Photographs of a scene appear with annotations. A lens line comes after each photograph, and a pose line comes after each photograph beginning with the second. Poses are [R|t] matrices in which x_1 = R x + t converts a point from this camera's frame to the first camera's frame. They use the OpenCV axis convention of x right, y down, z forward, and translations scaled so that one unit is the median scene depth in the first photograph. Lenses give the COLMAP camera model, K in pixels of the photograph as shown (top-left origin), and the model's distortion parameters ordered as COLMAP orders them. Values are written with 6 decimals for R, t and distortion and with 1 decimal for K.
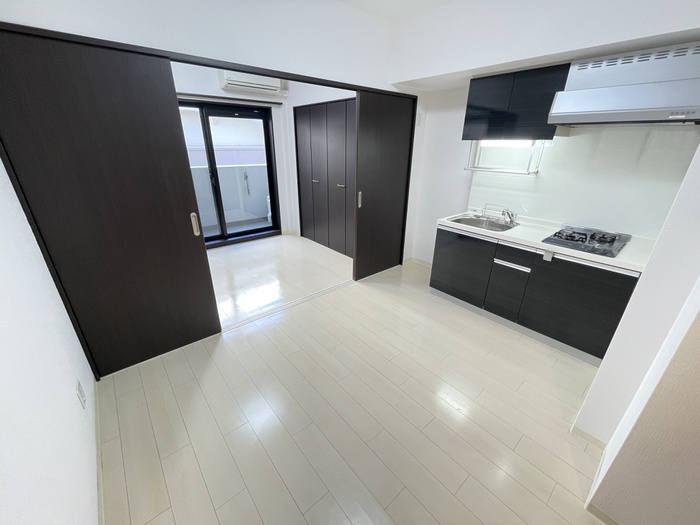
lens RADIAL K [[286.1, 0, 350.0], [0, 286.1, 262.5], [0, 0, 1]] dist [-0.001602, -0.000171]
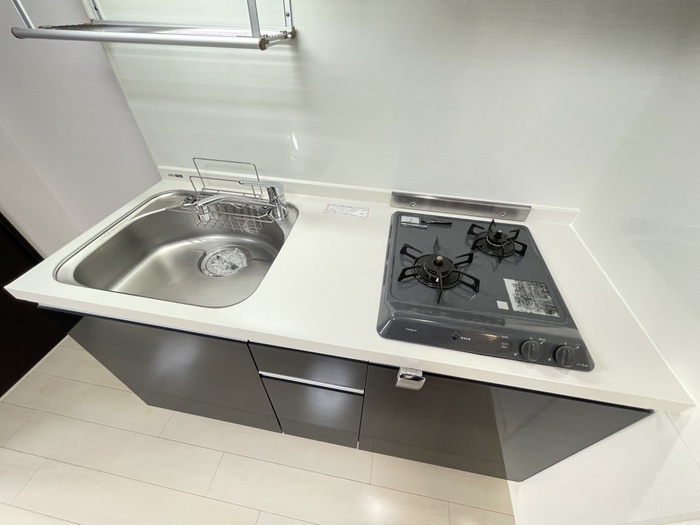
lens RADIAL K [[286.1, 0, 350.0], [0, 286.1, 262.5], [0, 0, 1]] dist [-0.001602, -0.000171]
pose [[0.775534, -0.419494, 0.471774, 0.475599], [0.228843, 0.883277, 0.409209, -0.223395], [-0.588368, -0.209394, 0.781010, 0.709996]]
